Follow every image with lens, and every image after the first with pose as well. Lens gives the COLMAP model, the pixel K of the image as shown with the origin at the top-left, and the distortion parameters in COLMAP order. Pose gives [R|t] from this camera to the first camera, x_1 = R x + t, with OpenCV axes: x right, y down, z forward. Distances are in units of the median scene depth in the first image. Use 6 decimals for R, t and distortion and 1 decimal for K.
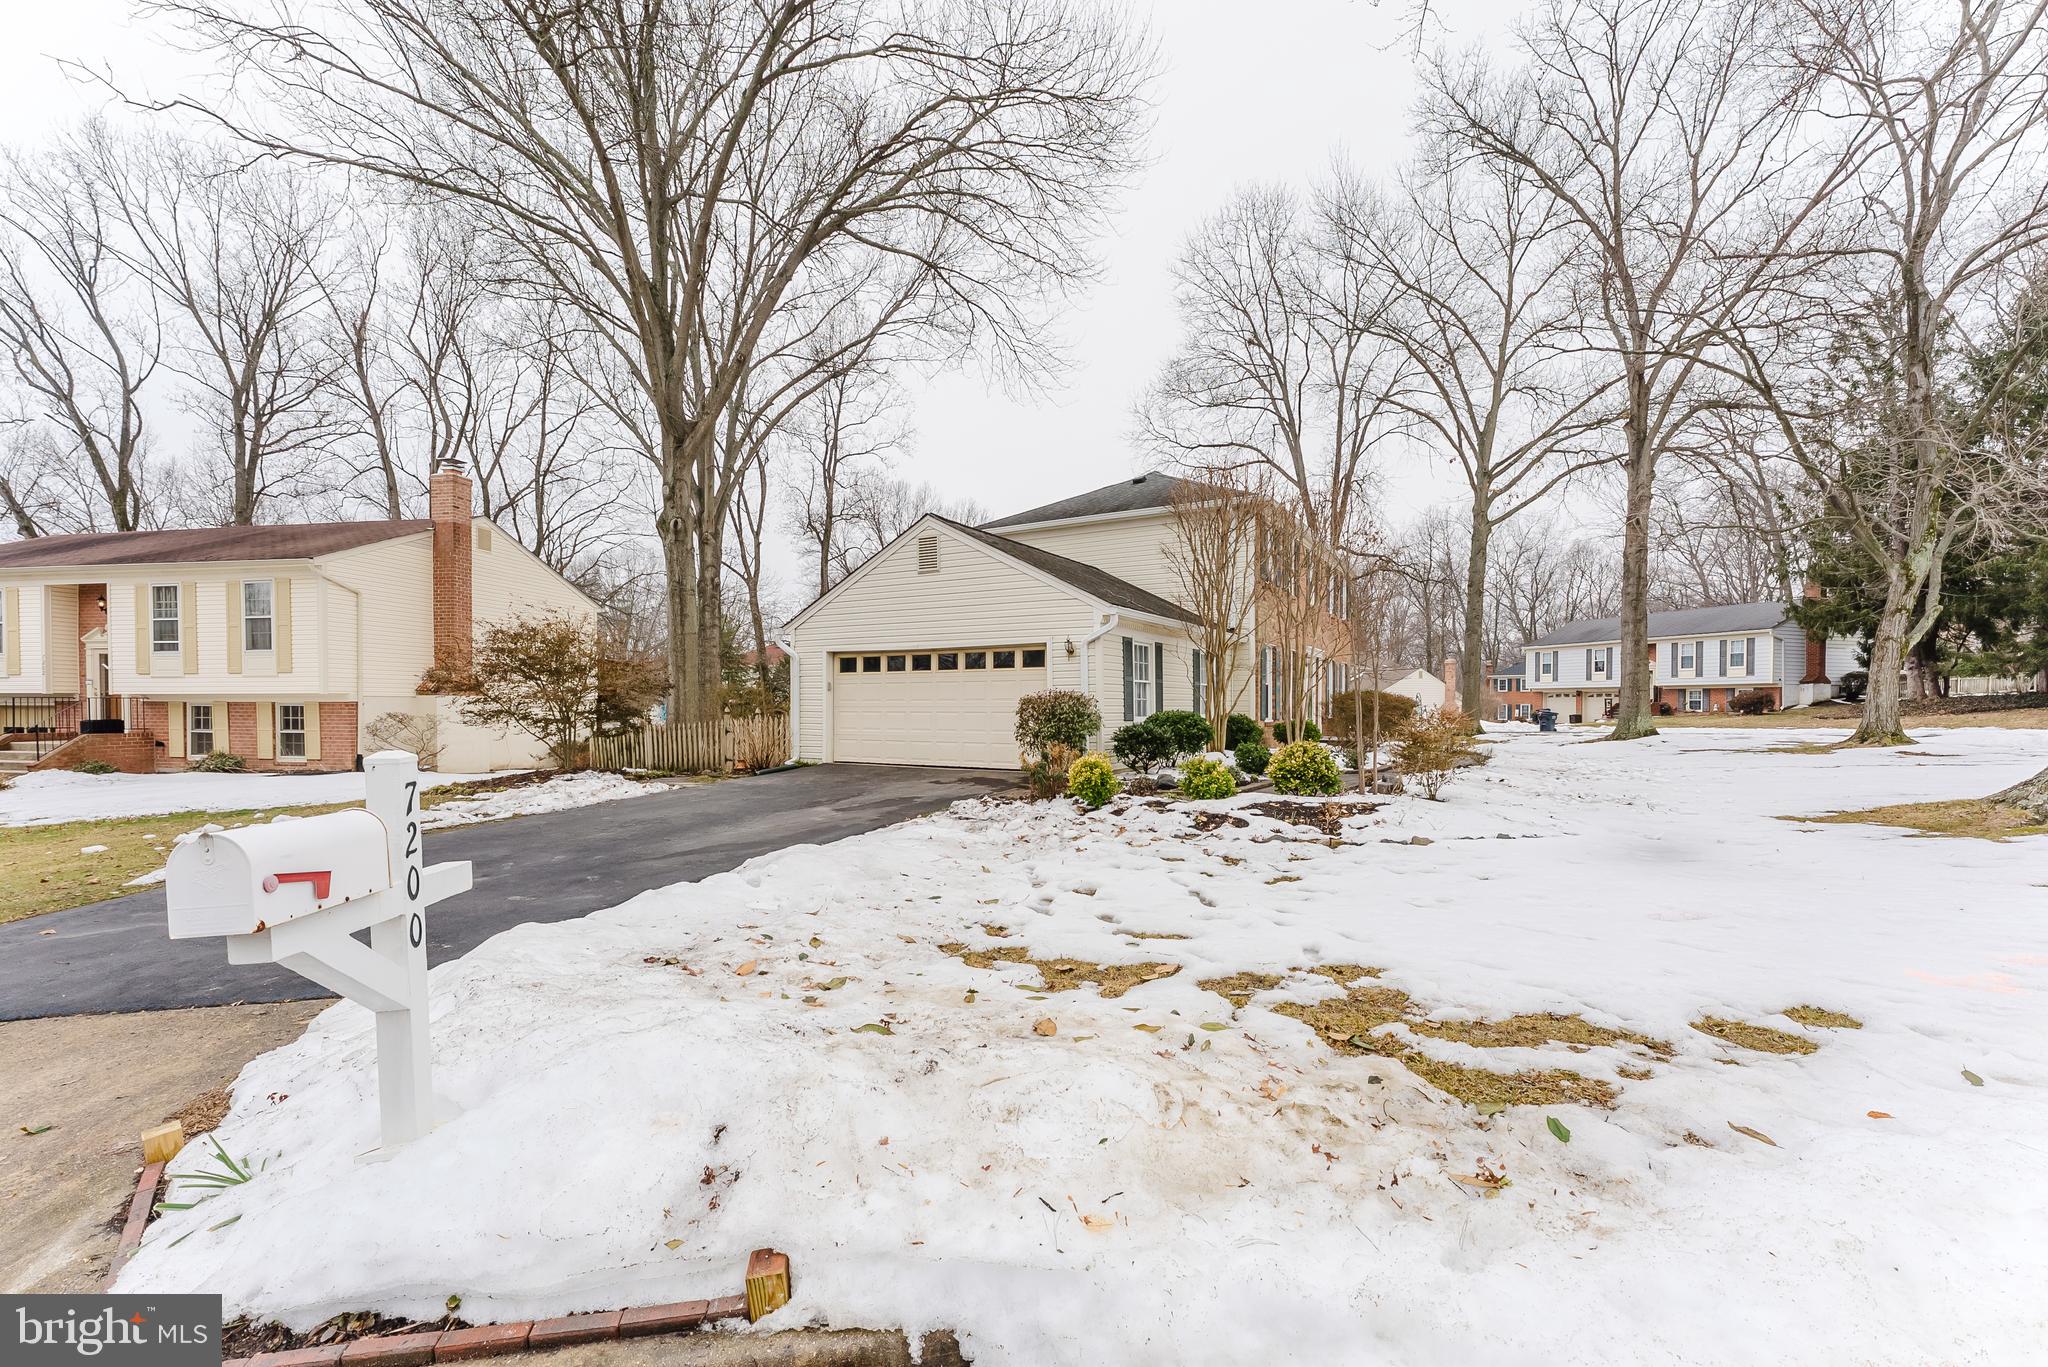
lens RADIAL K [[845.5, 0, 998.5], [0, 845.5, 718.1], [0, 0, 1]] dist [0.002488, -0.000378]
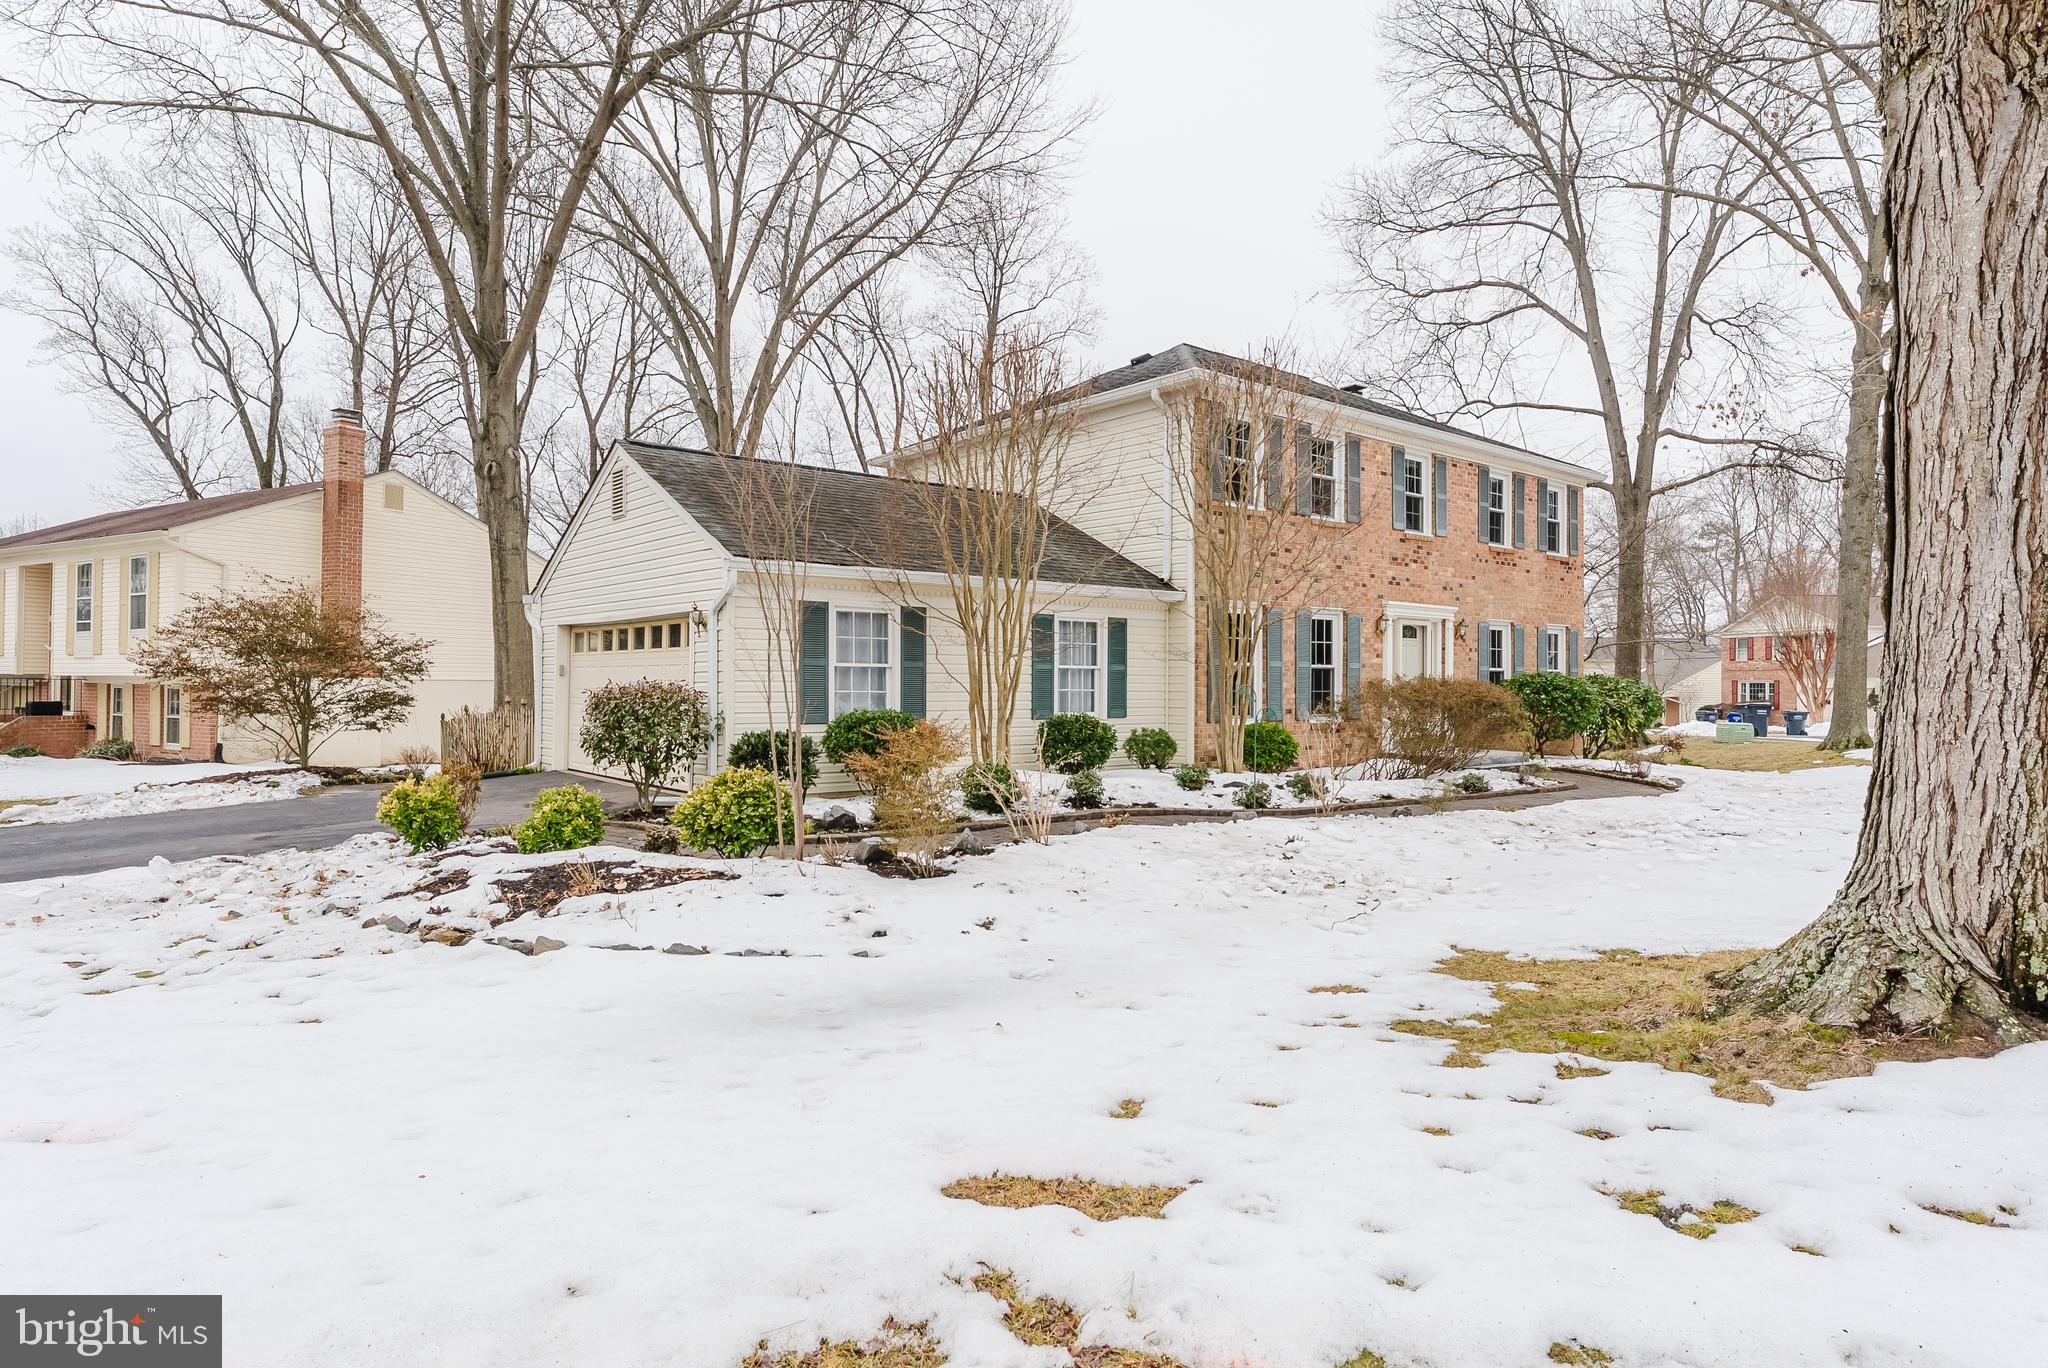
lens RADIAL K [[1132.8, 0, 1018.8], [0, 1132.8, 677.7], [0, 0, 1]] dist [-0.002531, -0.000072]
pose [[0.941607, 0.002219, -0.336707, 0.447651], [-0.007667, 0.999860, -0.014853, -0.015050], [0.336627, 0.016567, 0.941492, 0.141149]]
